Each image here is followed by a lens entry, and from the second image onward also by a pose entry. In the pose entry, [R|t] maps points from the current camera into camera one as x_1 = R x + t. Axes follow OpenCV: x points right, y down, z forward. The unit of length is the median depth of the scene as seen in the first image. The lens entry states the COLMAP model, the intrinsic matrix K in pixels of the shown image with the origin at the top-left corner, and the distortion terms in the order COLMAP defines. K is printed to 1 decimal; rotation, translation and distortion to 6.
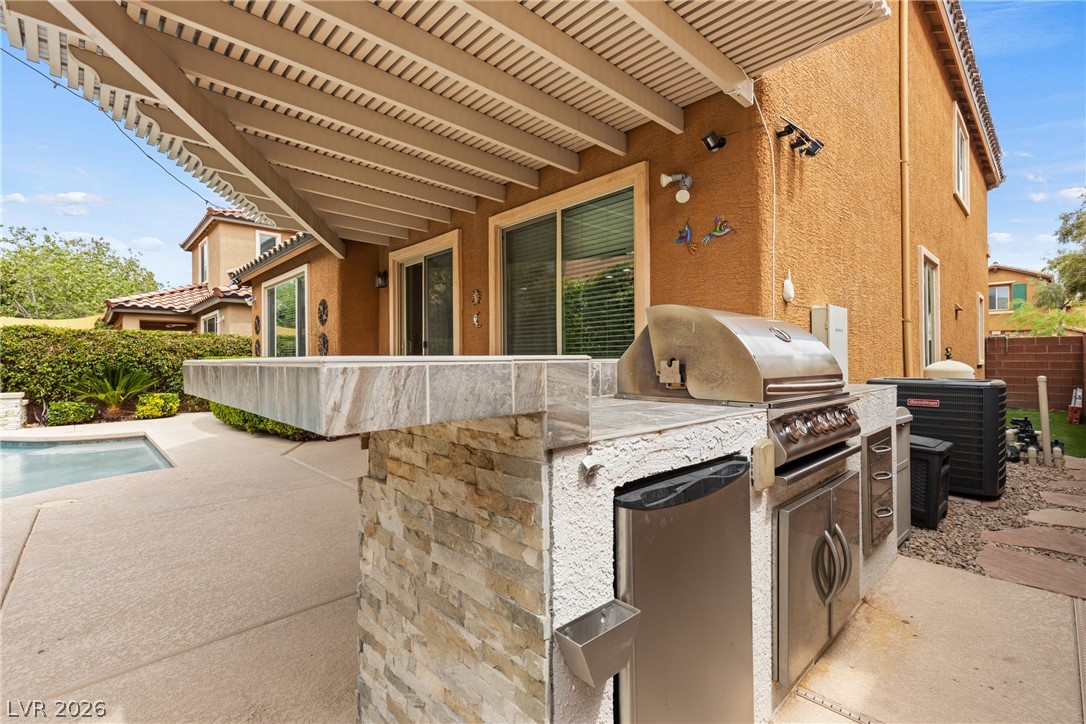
lens RADIAL K [[487.6, 0, 539.7], [0, 487.6, 363.0], [0, 0, 1]] dist [0.008653, -0.000475]
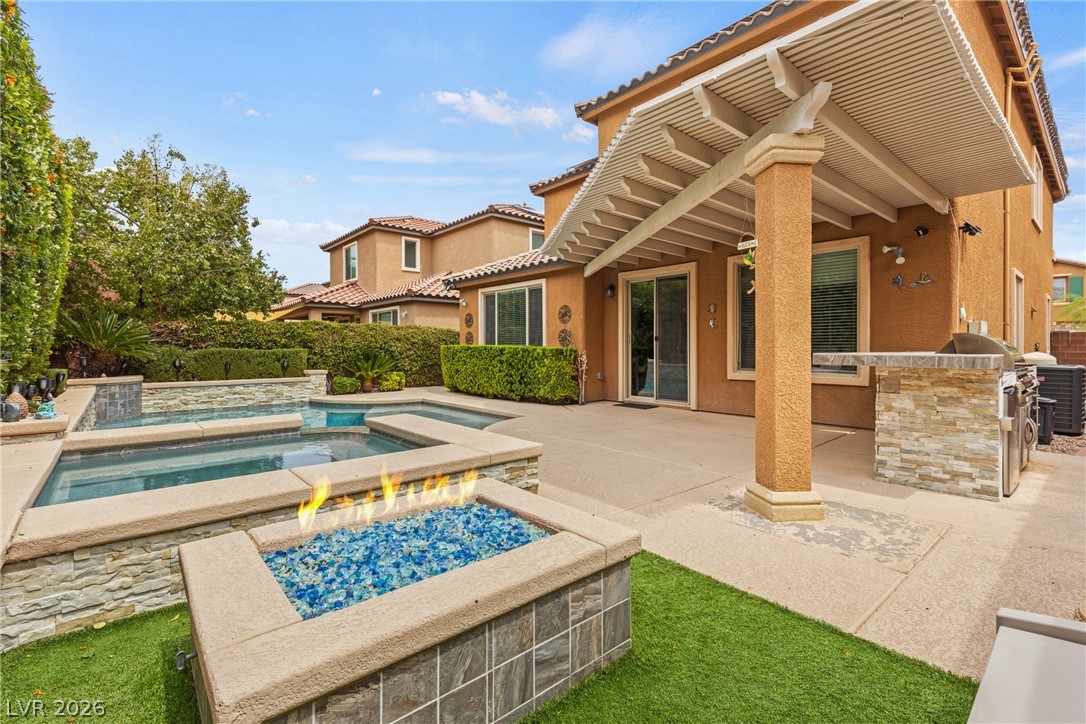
lens RADIAL K [[487.6, 0, 546.2], [0, 487.6, 353.7], [0, 0, 1]] dist [0.008653, -0.000475]
pose [[0.999046, 0.007158, -0.043079, -0.453767], [-0.006726, 0.999926, 0.010161, -0.004814], [0.043149, -0.009862, 0.999020, -0.418288]]
